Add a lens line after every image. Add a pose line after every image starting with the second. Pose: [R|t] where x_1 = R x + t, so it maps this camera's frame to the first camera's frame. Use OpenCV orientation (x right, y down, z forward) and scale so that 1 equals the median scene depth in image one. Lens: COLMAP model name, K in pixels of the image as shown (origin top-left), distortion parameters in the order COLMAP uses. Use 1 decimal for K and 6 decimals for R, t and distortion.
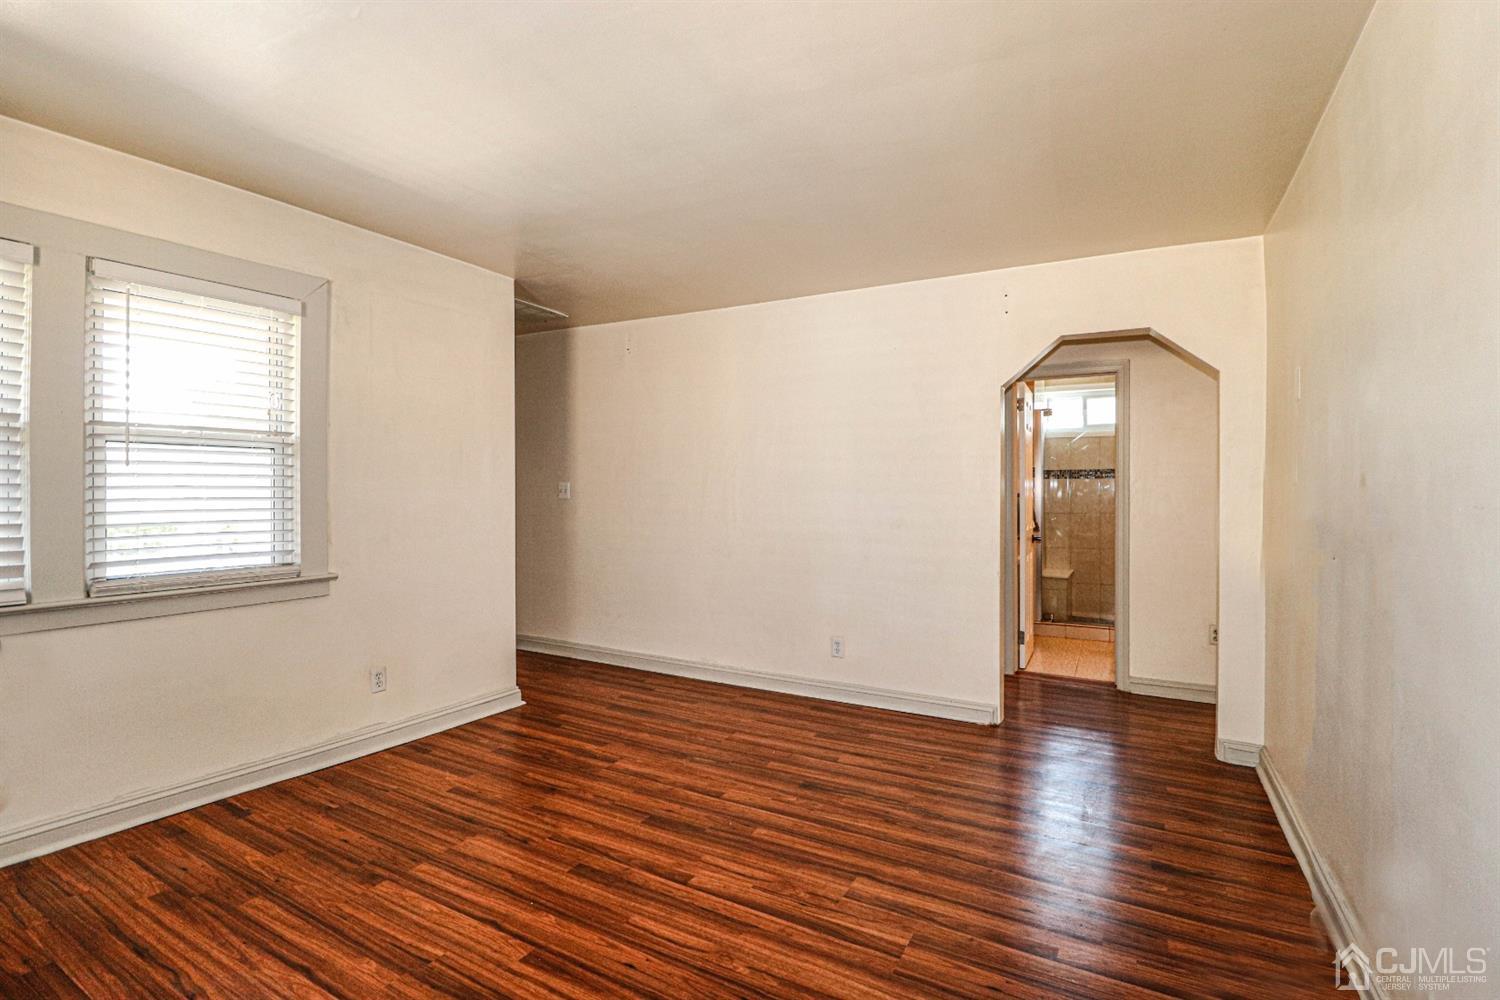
lens RADIAL K [[700.2, 0, 748.4], [0, 700.2, 507.5], [0, 0, 1]] dist [0.000215, -0.012881]
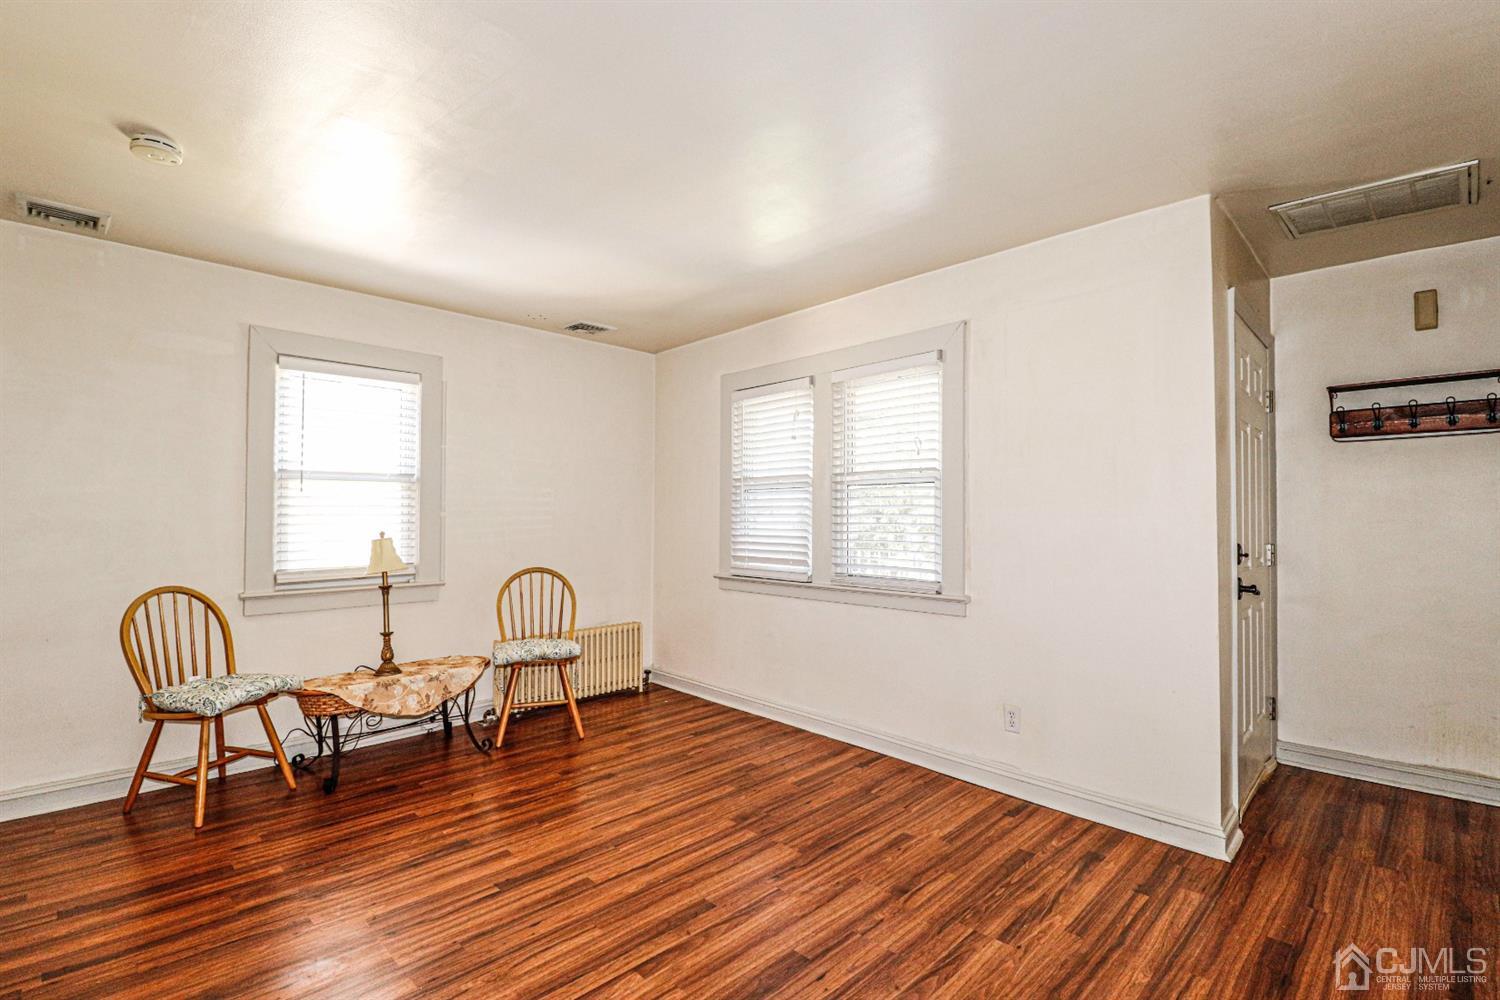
lens RADIAL K [[700.2, 0, 748.4], [0, 700.2, 507.5], [0, 0, 1]] dist [0.000215, -0.012881]
pose [[-0.275752, -0.011244, -0.961163, 0.674821], [-0.021638, 0.999751, -0.005488, -0.035610], [0.960985, 0.019285, -0.275927, 1.288612]]
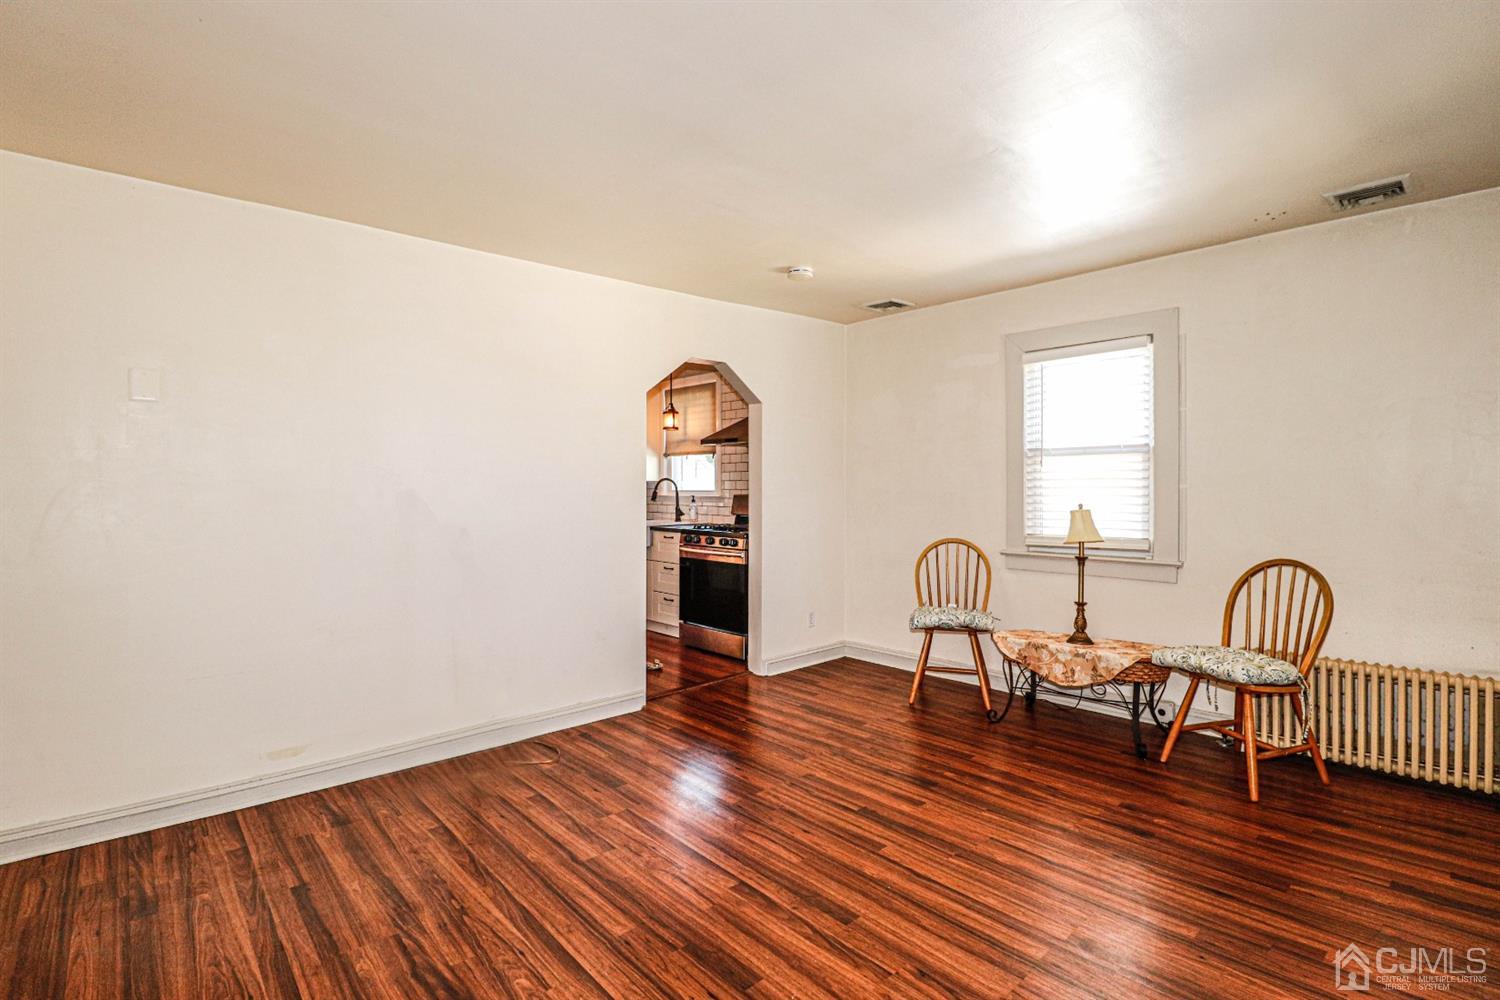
lens RADIAL K [[705.0, 0, 765.5], [0, 705.0, 490.9], [0, 0, 1]] dist [-0.000566, -0.012765]
pose [[-0.951160, -0.000267, 0.308697, -0.410573], [0.007774, 0.999662, 0.024819, -0.047175], [-0.308599, 0.026006, -0.950837, 1.827160]]
